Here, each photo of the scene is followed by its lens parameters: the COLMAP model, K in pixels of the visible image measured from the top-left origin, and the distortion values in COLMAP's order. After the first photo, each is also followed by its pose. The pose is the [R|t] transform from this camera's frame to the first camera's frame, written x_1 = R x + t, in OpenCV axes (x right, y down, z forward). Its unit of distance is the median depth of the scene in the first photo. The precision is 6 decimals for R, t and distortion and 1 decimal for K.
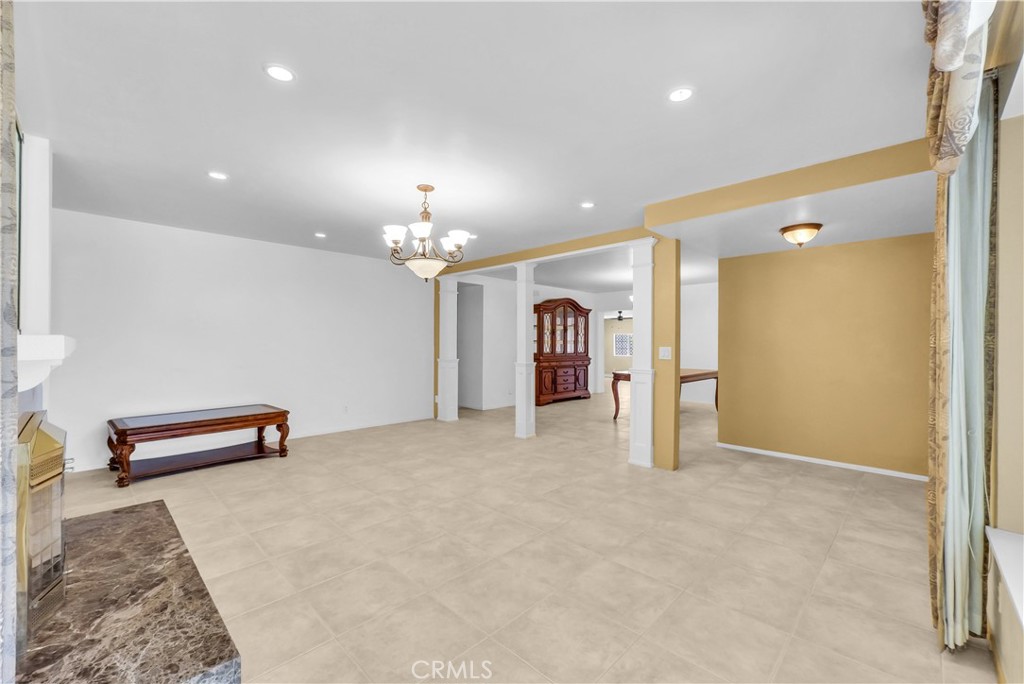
lens RADIAL K [[419.8, 0, 512.0], [0, 419.8, 344.5], [0, 0, 1]] dist [-0.000307, 0.000805]
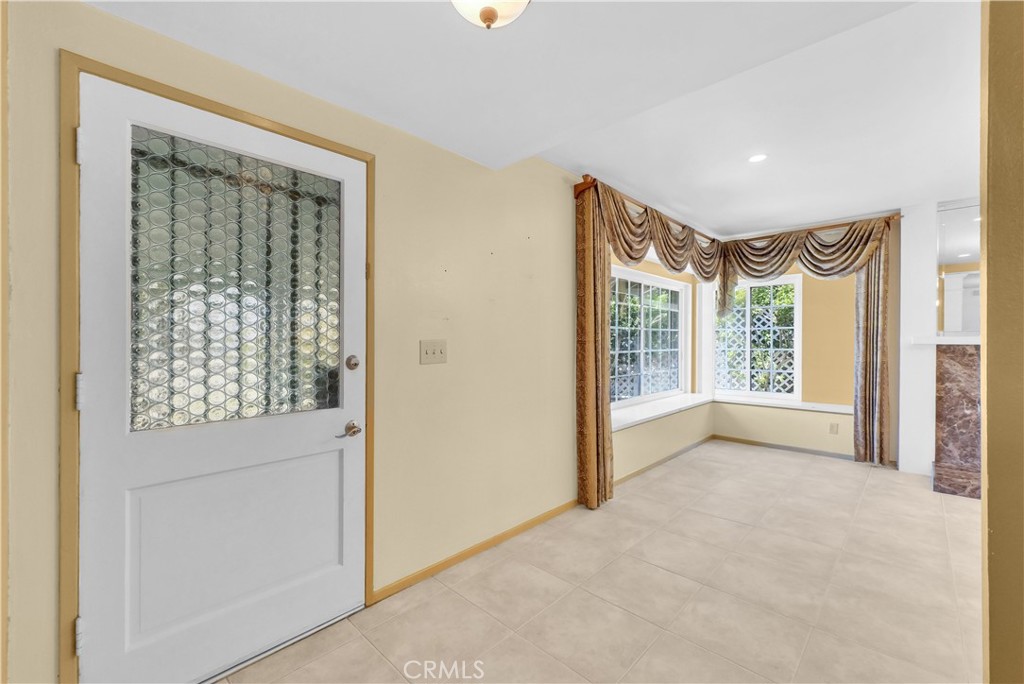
lens RADIAL K [[419.8, 0, 511.3], [0, 419.8, 341.1], [0, 0, 1]] dist [-0.000307, 0.000805]
pose [[-0.999994, -0.001637, -0.002922, 1.003884], [-0.001658, 0.999974, 0.006966, -0.003130], [0.002910, 0.006971, -0.999971, 1.969166]]
